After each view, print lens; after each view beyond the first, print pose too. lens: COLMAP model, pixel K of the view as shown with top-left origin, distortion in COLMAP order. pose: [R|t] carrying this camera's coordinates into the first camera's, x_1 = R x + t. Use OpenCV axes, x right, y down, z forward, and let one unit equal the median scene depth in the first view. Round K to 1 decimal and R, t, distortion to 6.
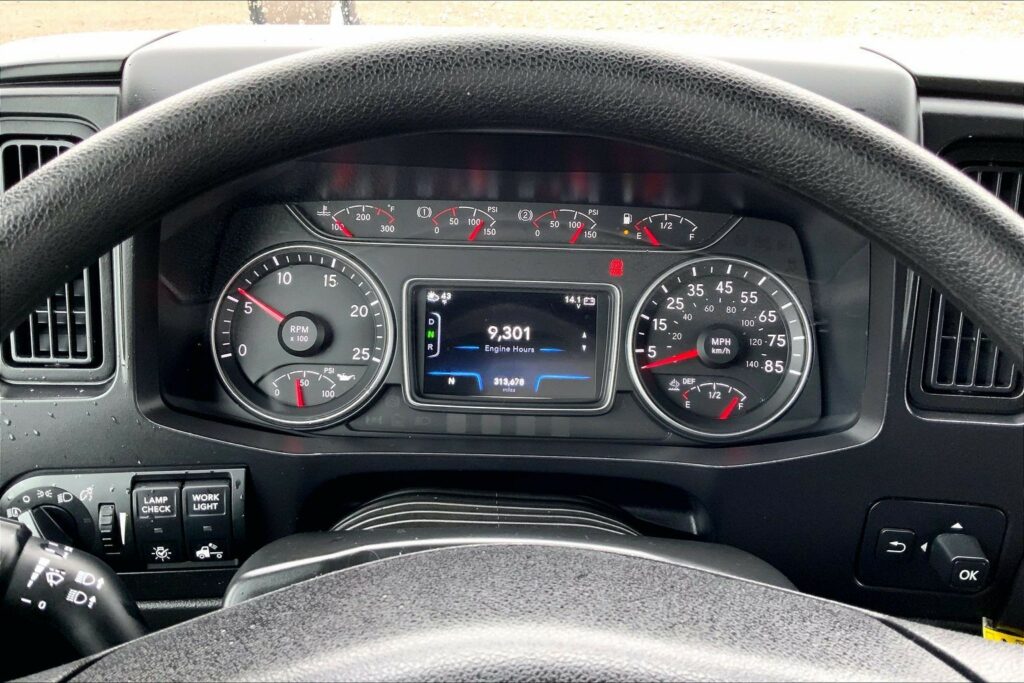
lens RADIAL K [[835.0, 0, 512.3], [0, 835.0, 336.2], [0, 0, 1]] dist [0.068642, -0.118716]
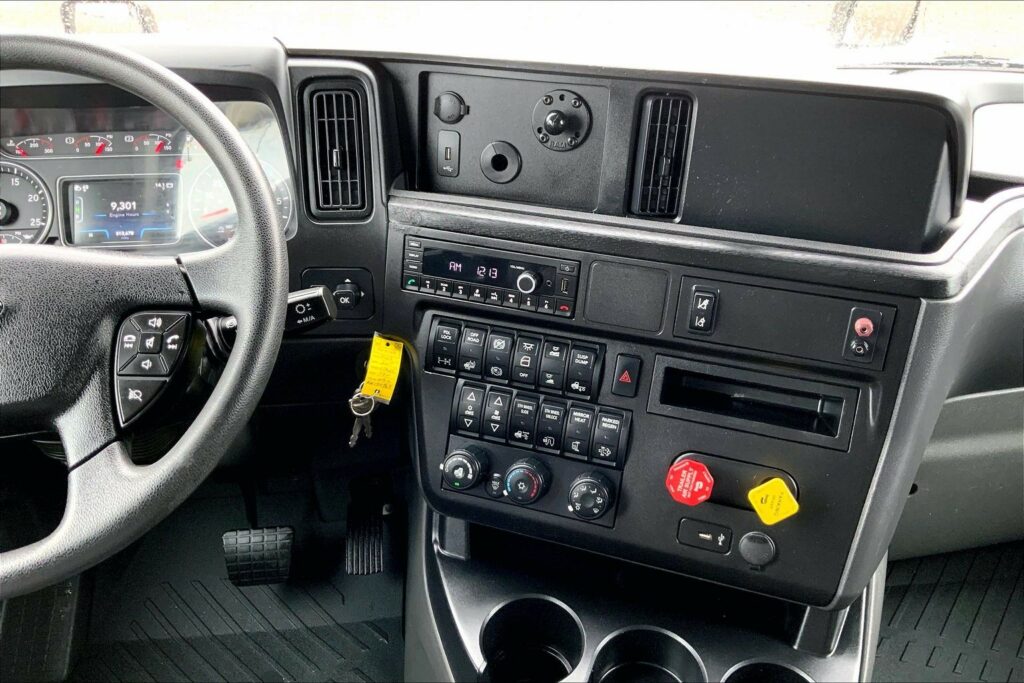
lens RADIAL K [[835.0, 0, 514.5], [0, 835.0, 346.1], [0, 0, 1]] dist [0.068642, -0.118716]
pose [[0.993090, -0.071902, 0.092753, 0.629798], [0.073533, 0.997191, -0.014277, 0.377525], [-0.091466, 0.020999, 0.995587, -0.835299]]
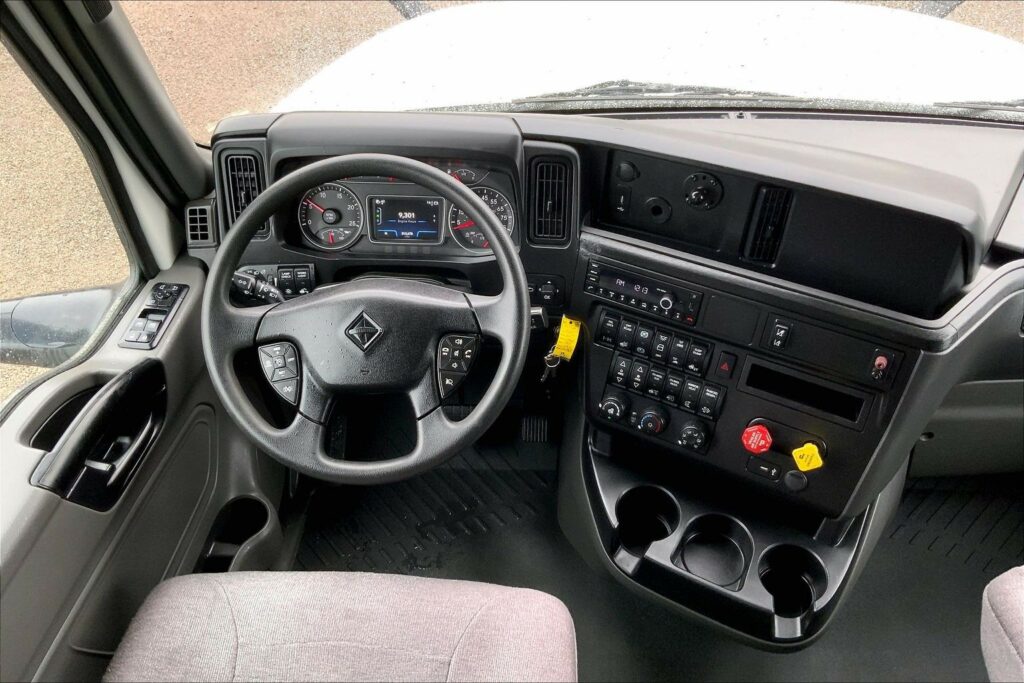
lens RADIAL K [[835.0, 0, 512.8], [0, 835.0, 342.1], [0, 0, 1]] dist [0.068642, -0.118716]
pose [[0.998159, 0.002789, -0.060582, 0.506414], [0.009867, 0.978164, 0.207602, -0.162382], [0.059838, -0.207818, 0.976336, -1.711663]]
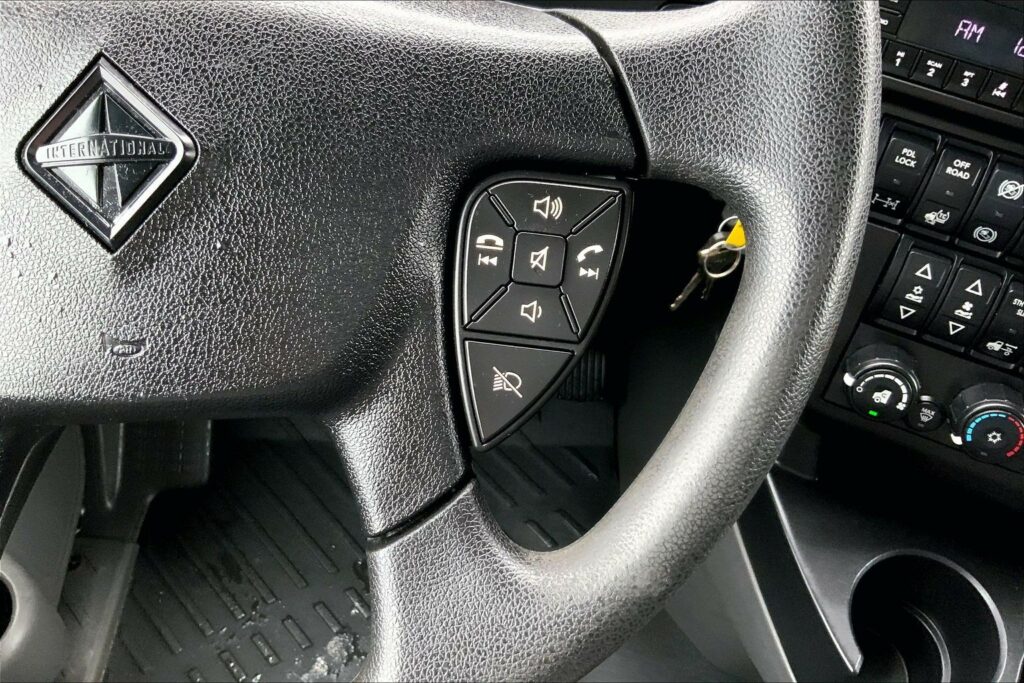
lens RADIAL K [[835.0, 0, 512.2], [0, 835.0, 334.9], [0, 0, 1]] dist [0.068642, -0.118716]
pose [[0.999675, 0.007290, 0.024410, 0.199485], [-0.015416, 0.935934, 0.351839, 0.185029], [-0.020281, -0.352101, 0.935742, -0.078411]]
